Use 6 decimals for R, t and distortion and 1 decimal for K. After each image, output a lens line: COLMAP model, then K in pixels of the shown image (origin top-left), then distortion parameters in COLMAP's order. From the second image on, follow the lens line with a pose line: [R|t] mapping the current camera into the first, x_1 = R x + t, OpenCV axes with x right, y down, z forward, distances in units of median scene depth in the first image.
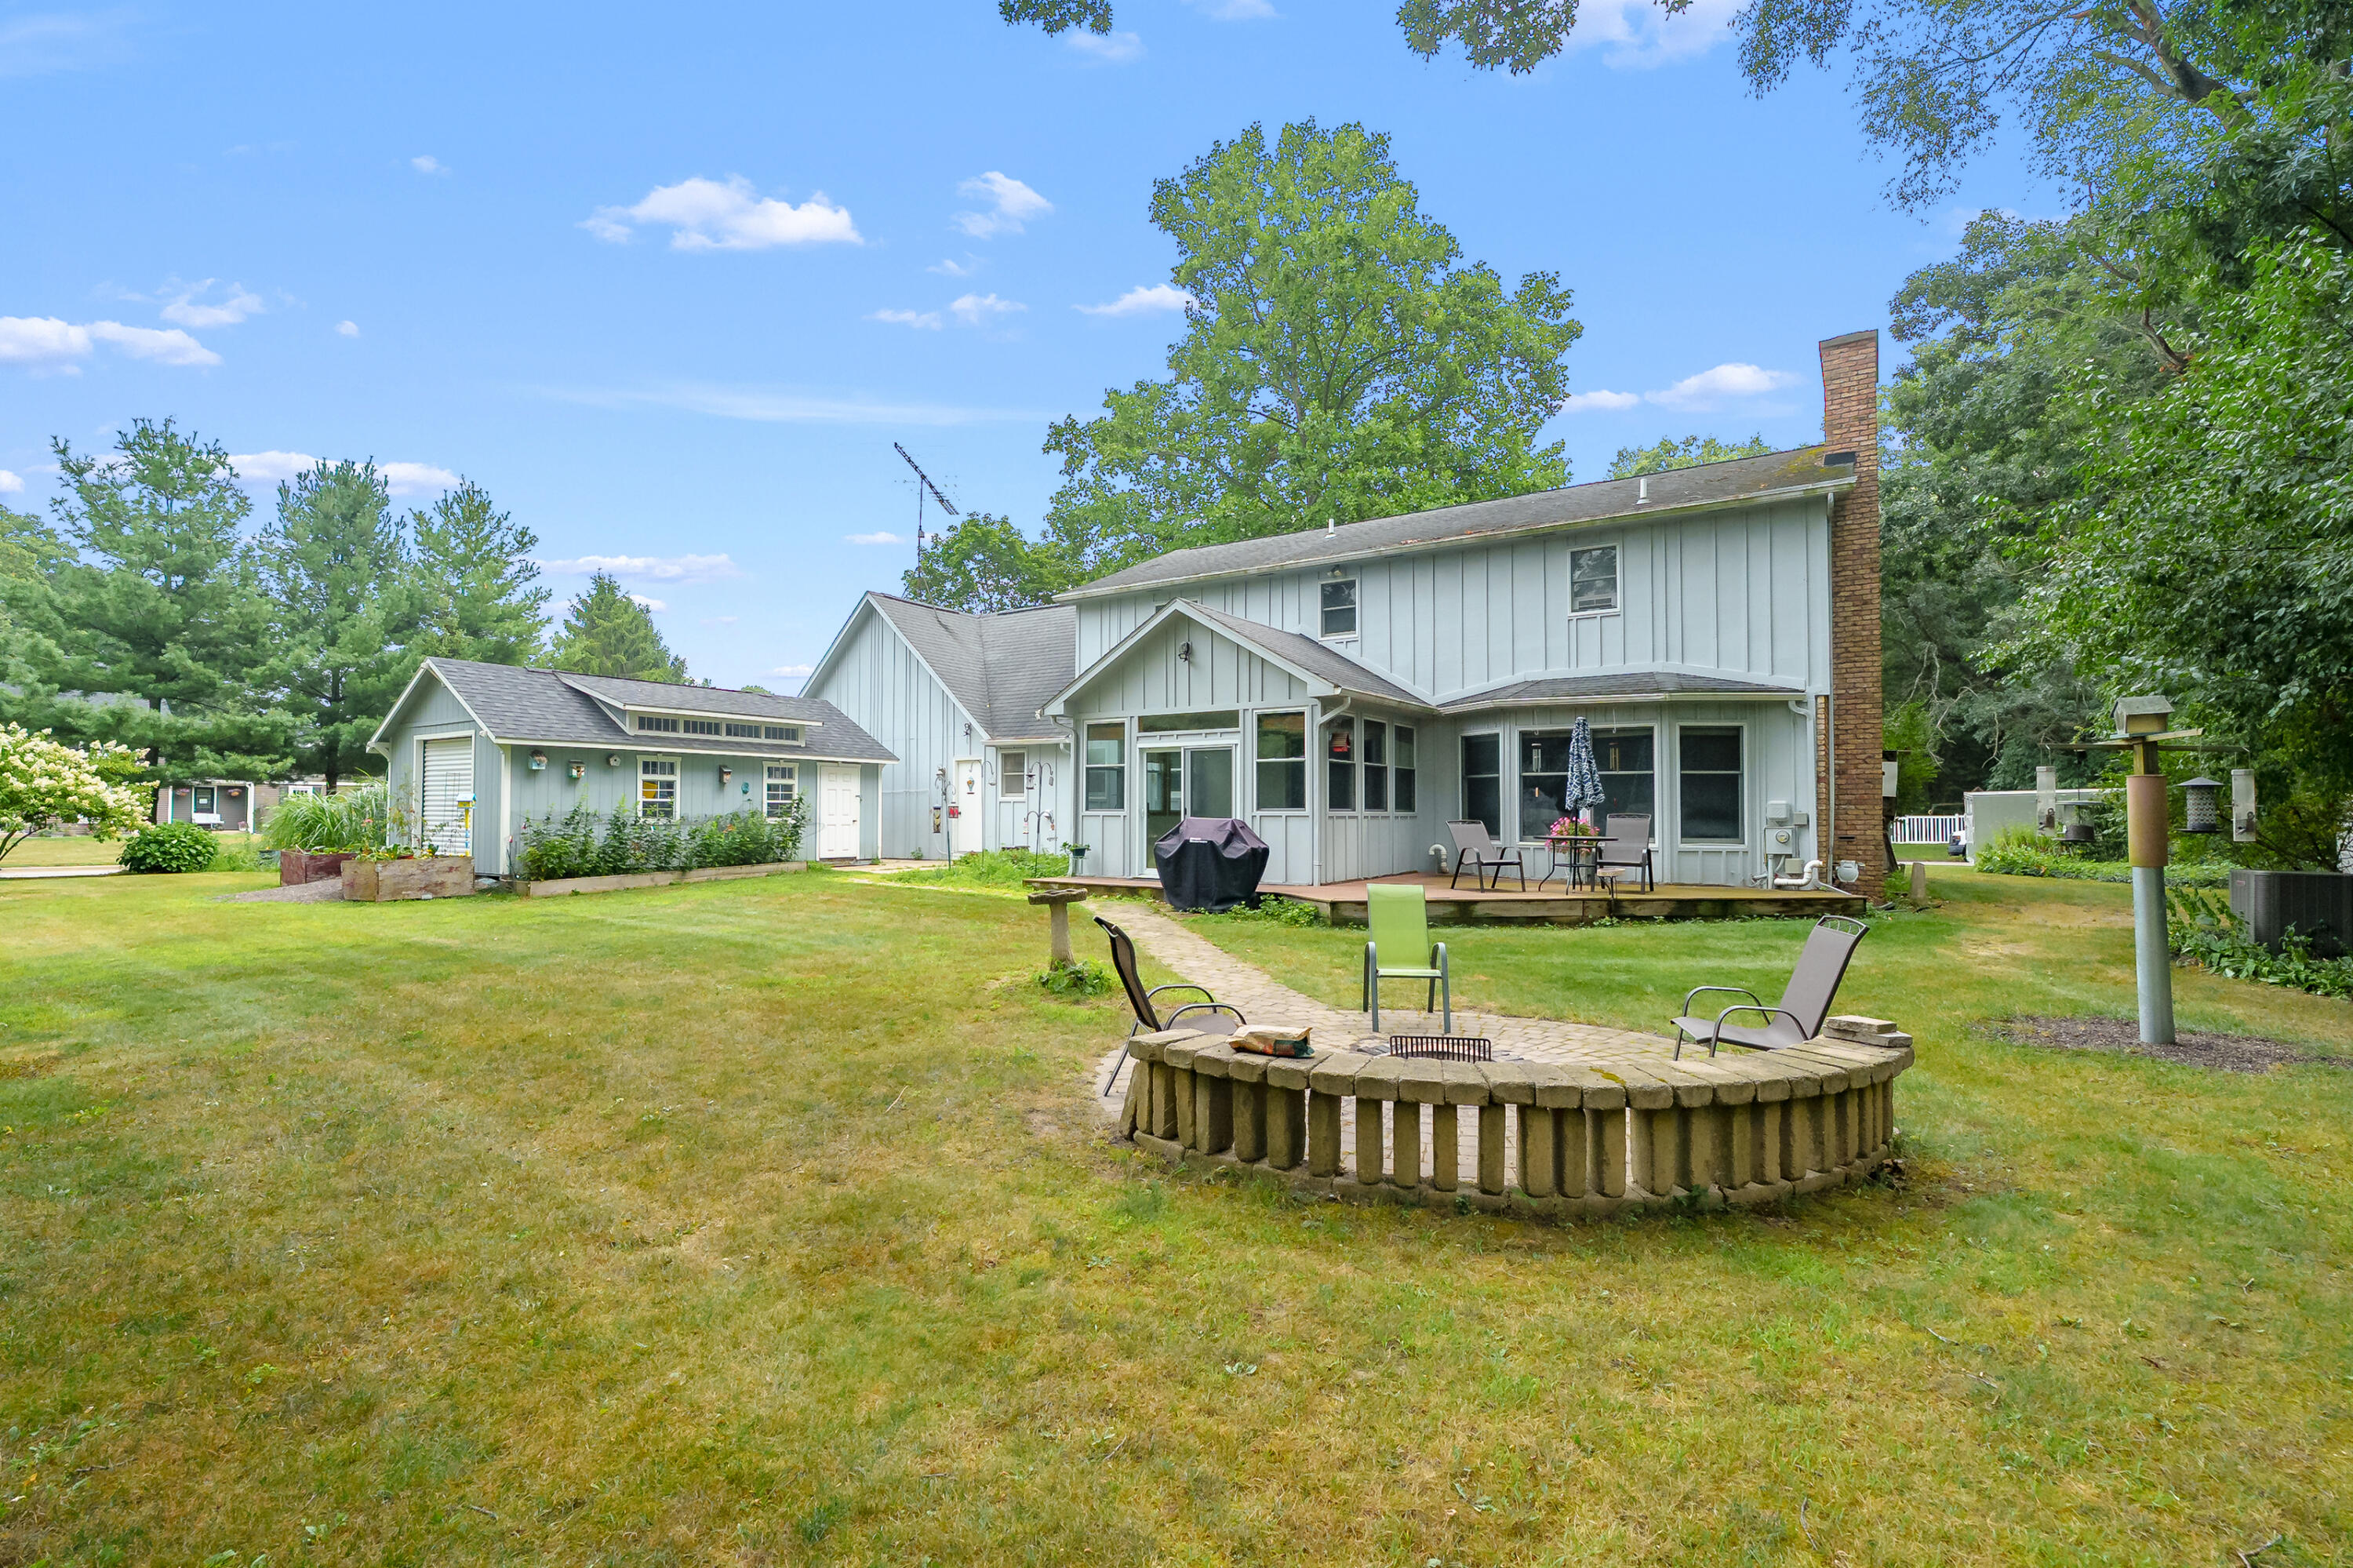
lens RADIAL K [[1082.8, 0, 1175.2], [0, 1082.8, 788.9], [0, 0, 1]] dist [-0.003155, 0.002209]
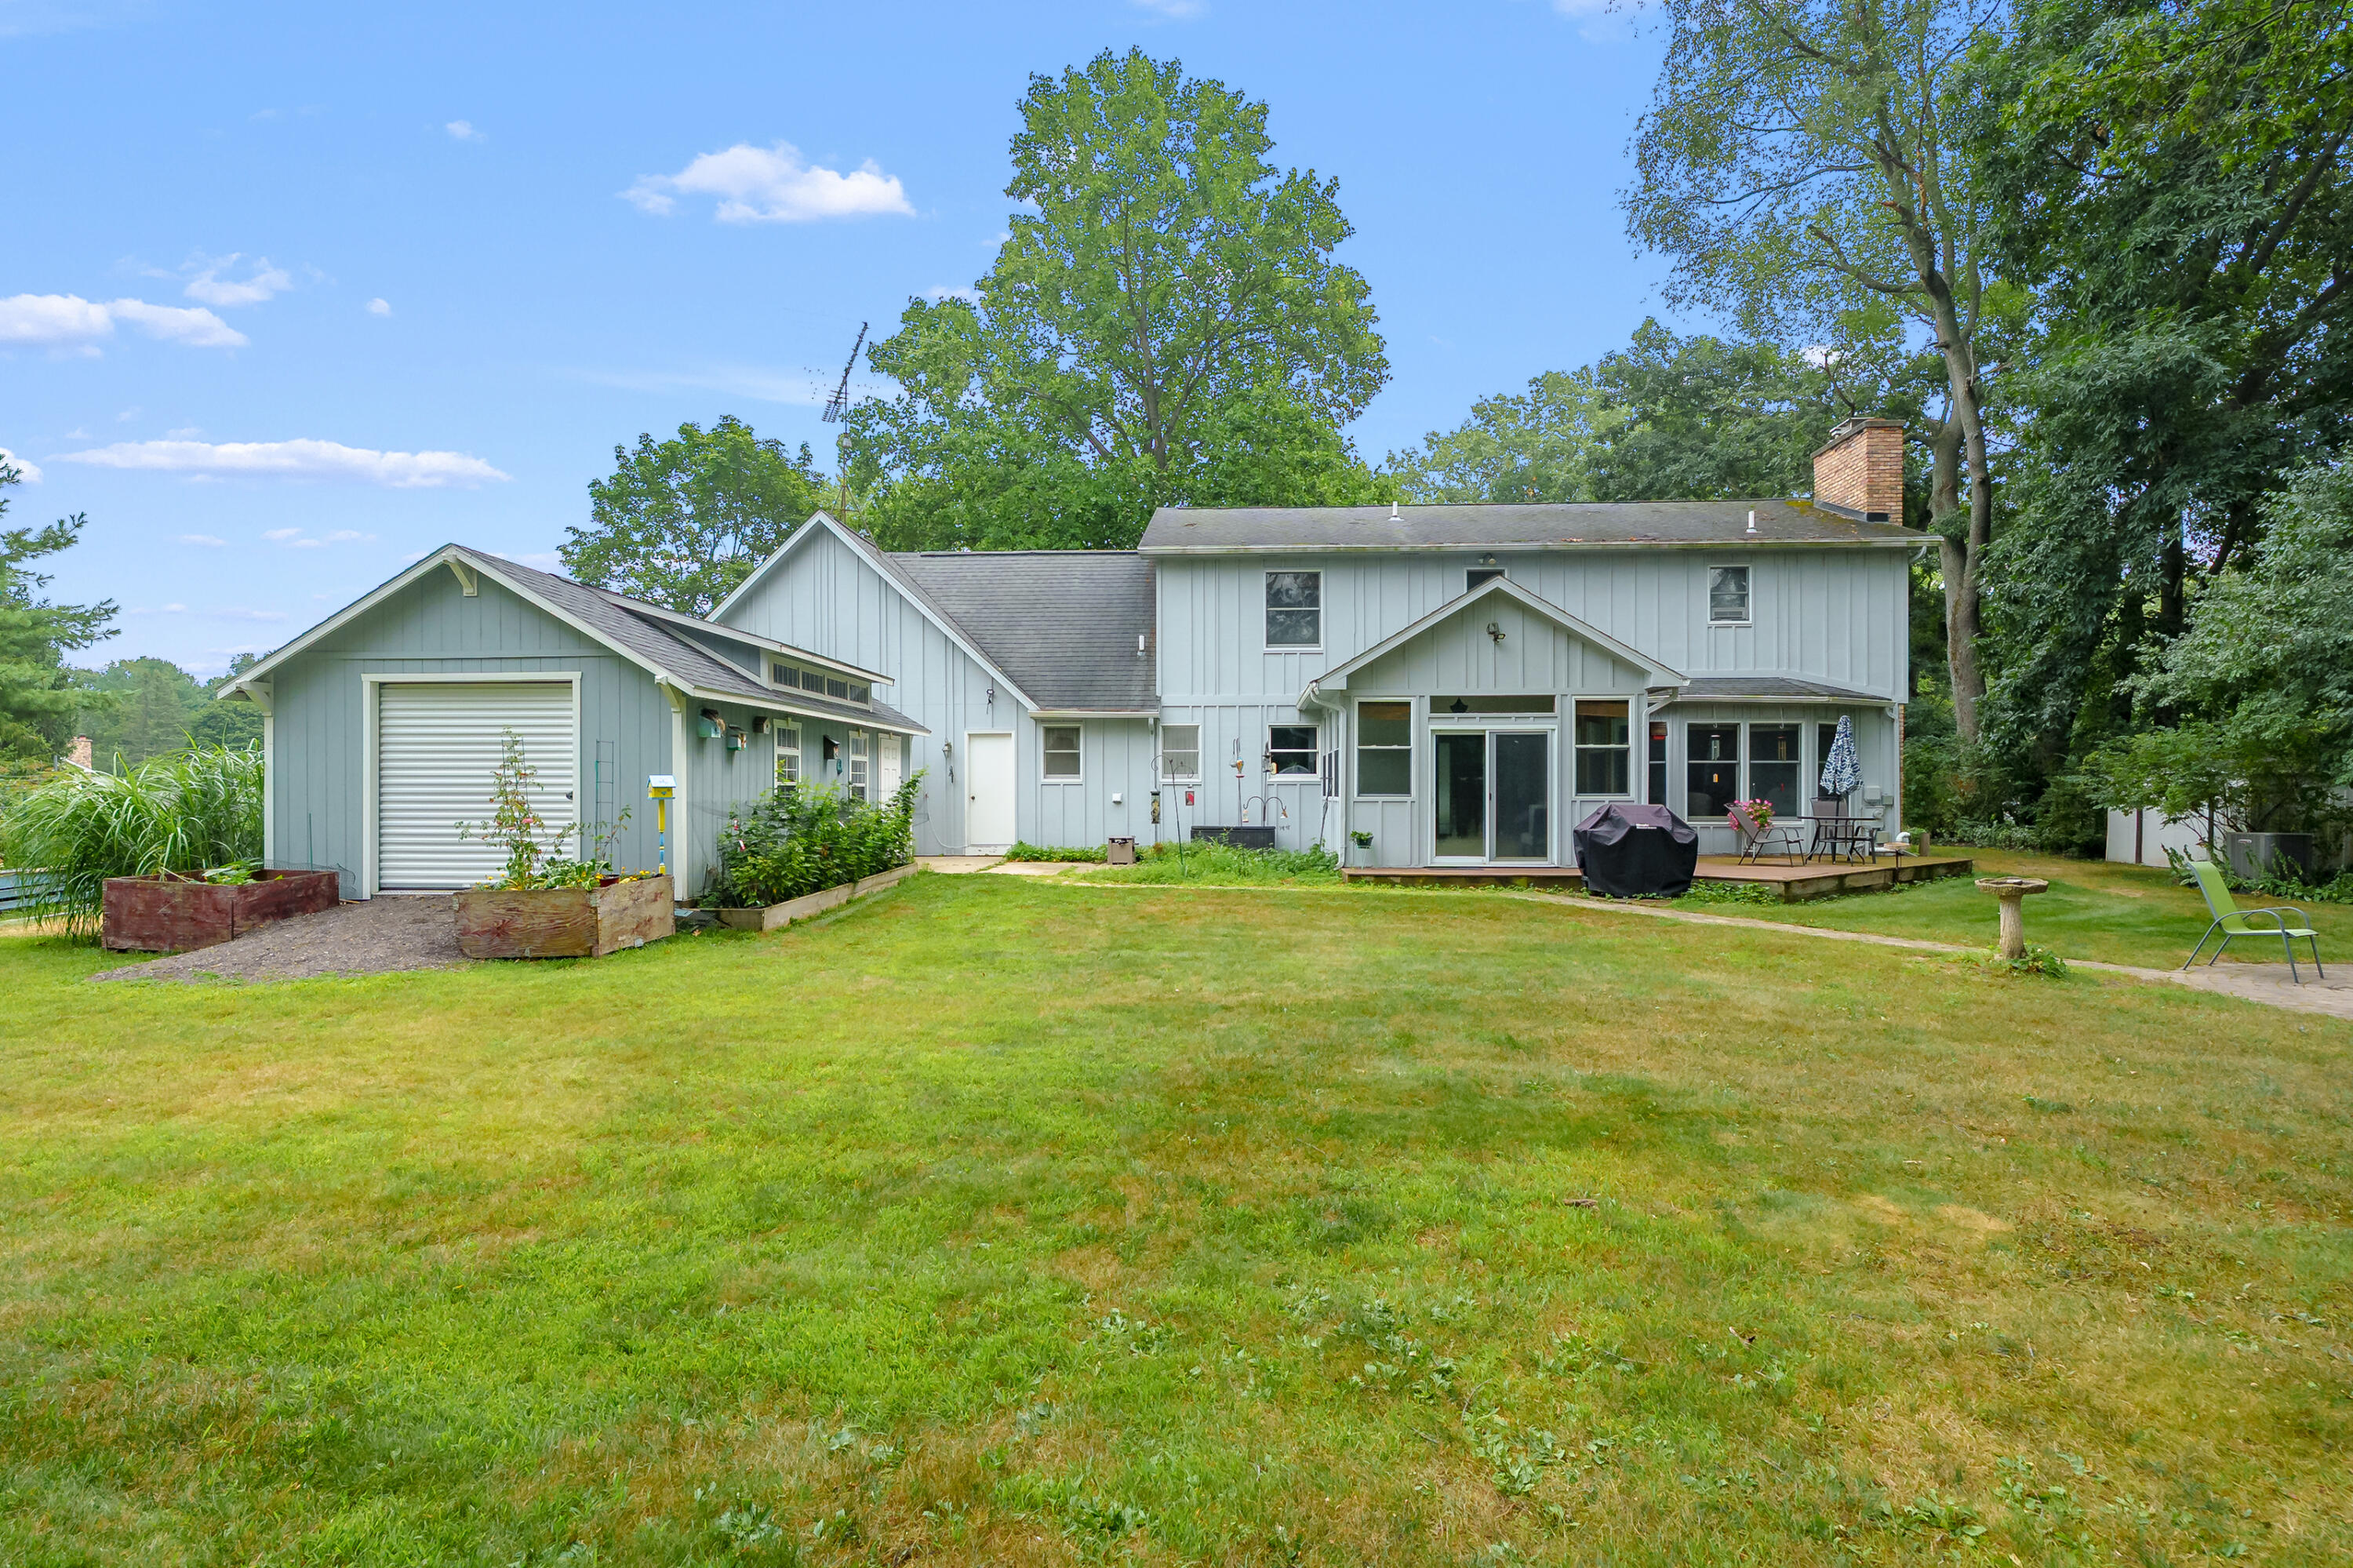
lens RADIAL K [[1082.8, 0, 1219.9], [0, 1082.8, 821.9], [0, 0, 1]] dist [-0.003155, 0.002209]
pose [[0.852324, -0.018406, 0.522690, -0.702751], [-0.007711, 0.998830, 0.047748, -0.001241], [-0.522957, -0.044728, 0.851185, 0.298251]]
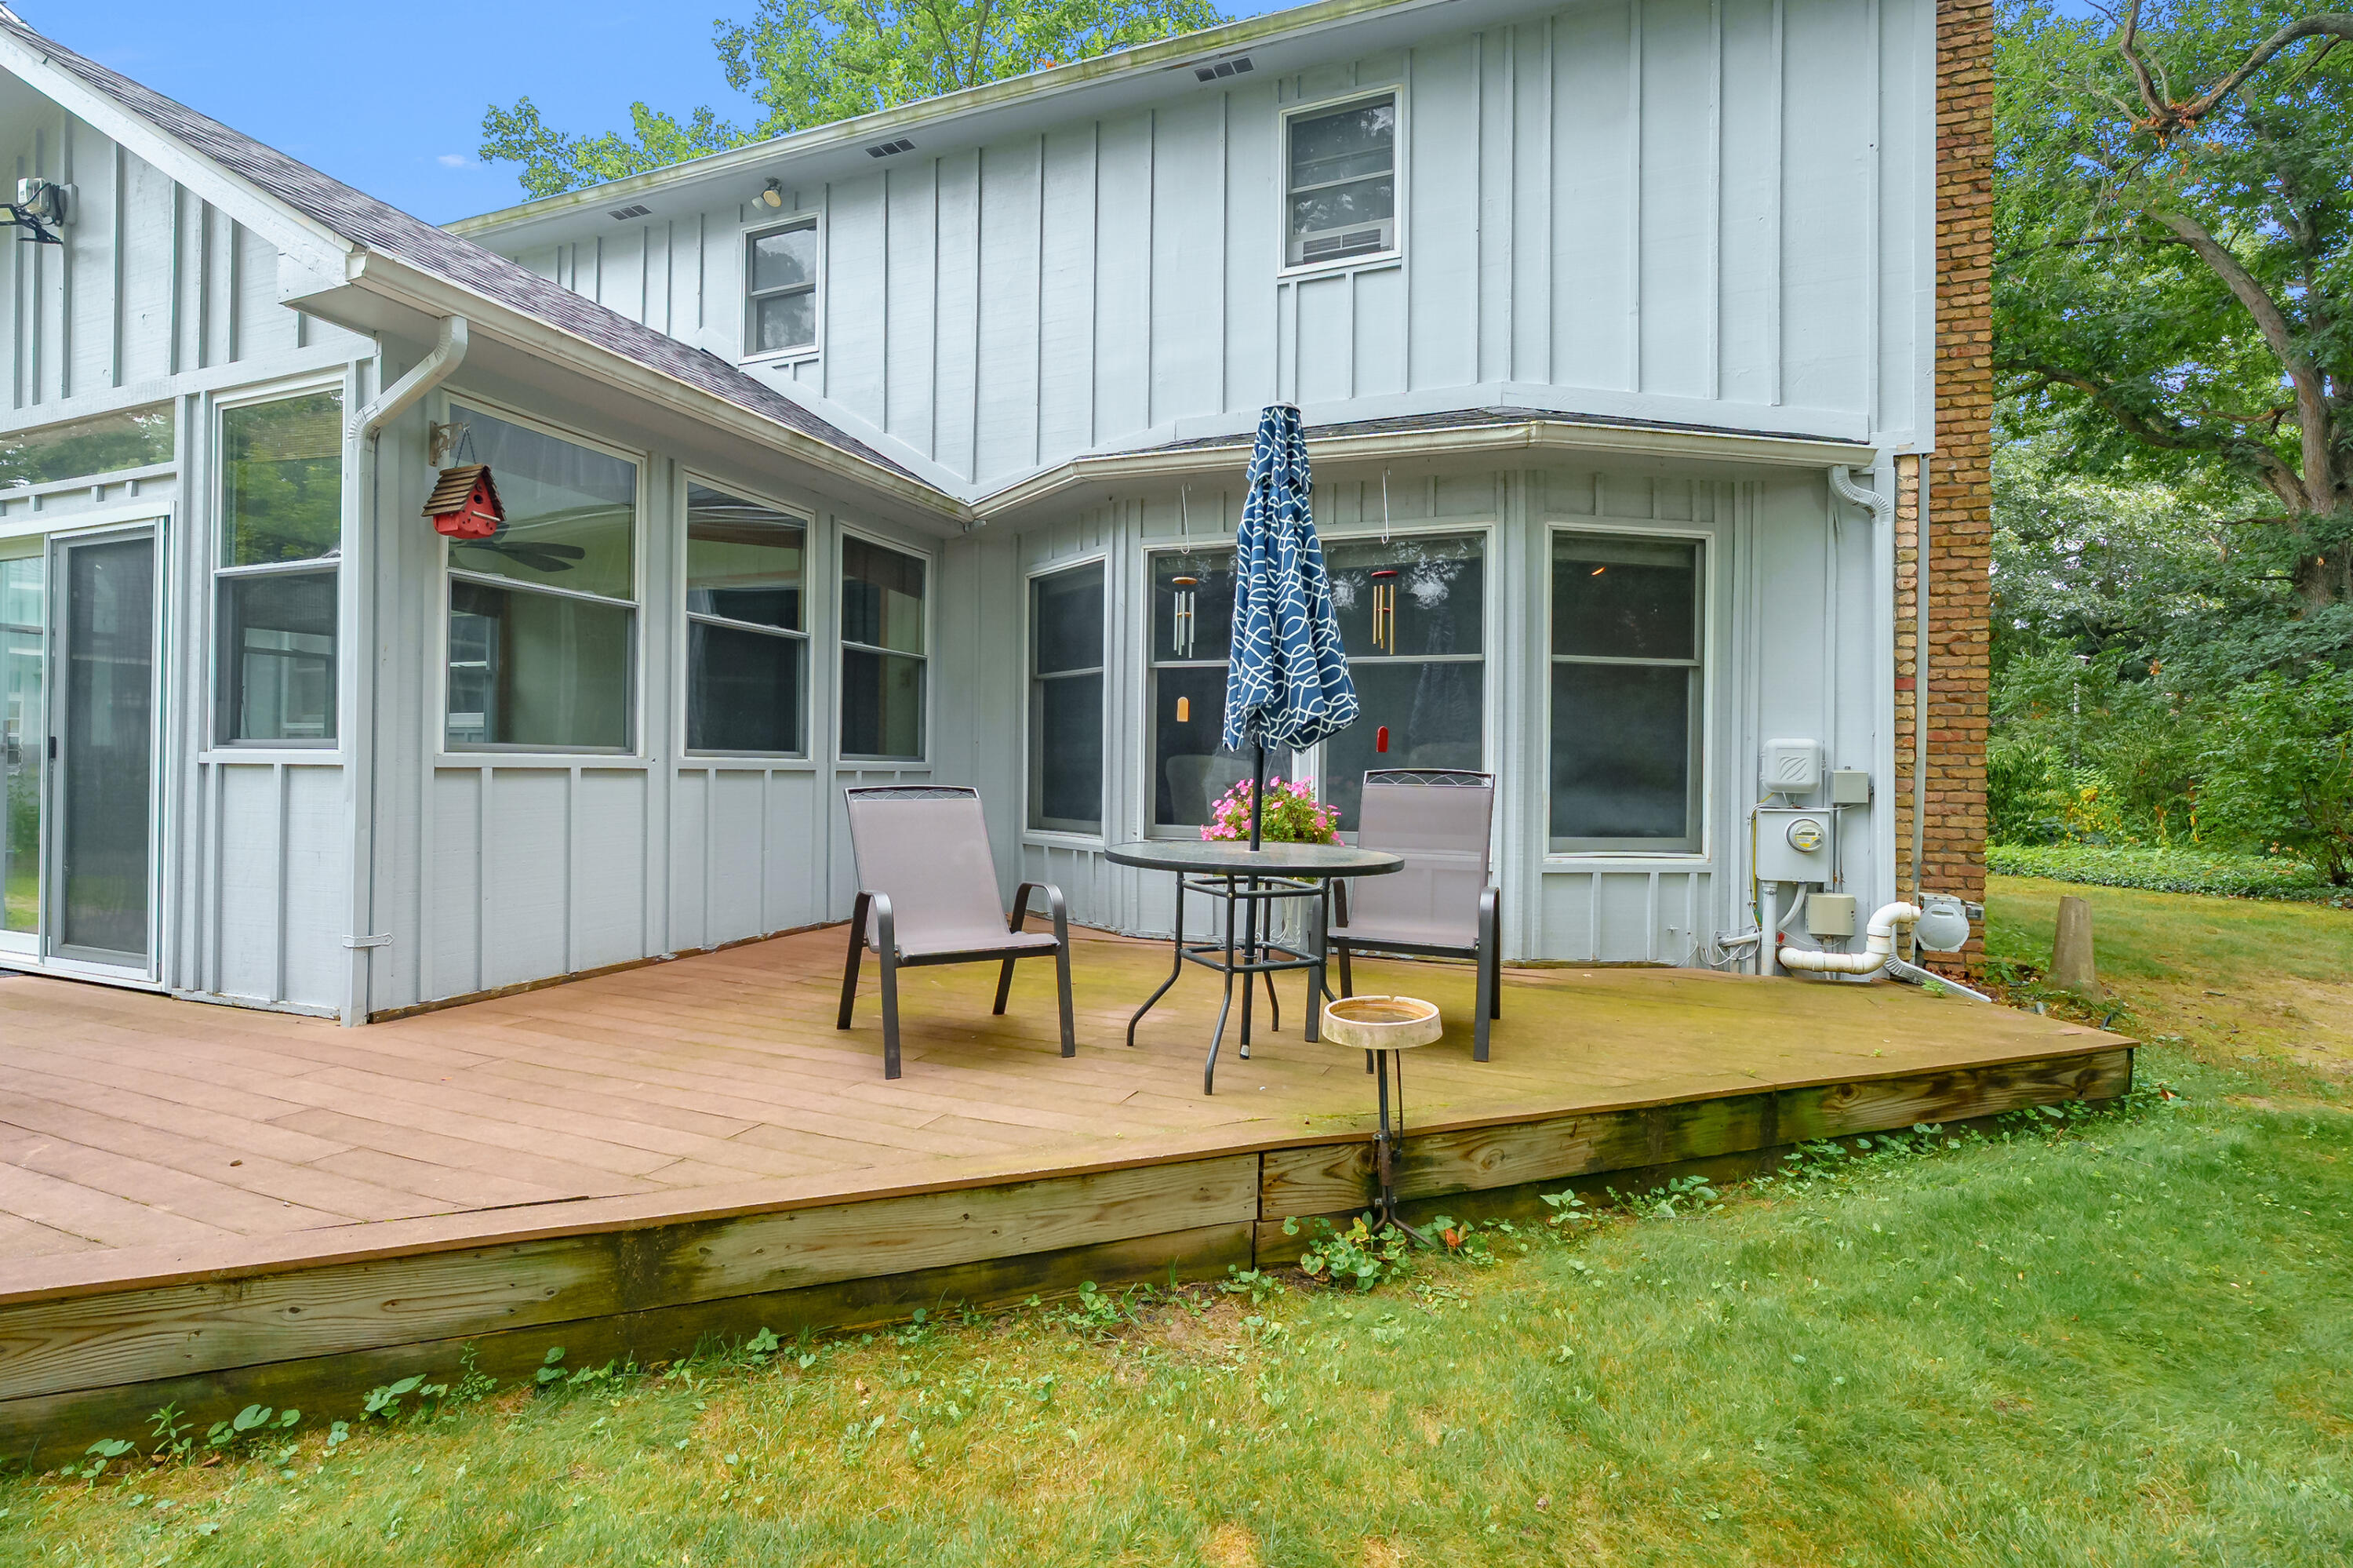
lens RADIAL K [[1082.8, 0, 1177.1], [0, 1082.8, 781.6], [0, 0, 1]] dist [-0.003155, 0.002209]
pose [[0.975400, 0.008583, 0.220276, 0.249750], [-0.016259, 0.999321, 0.033058, 0.015566], [-0.219842, -0.035826, 0.974877, 0.635174]]
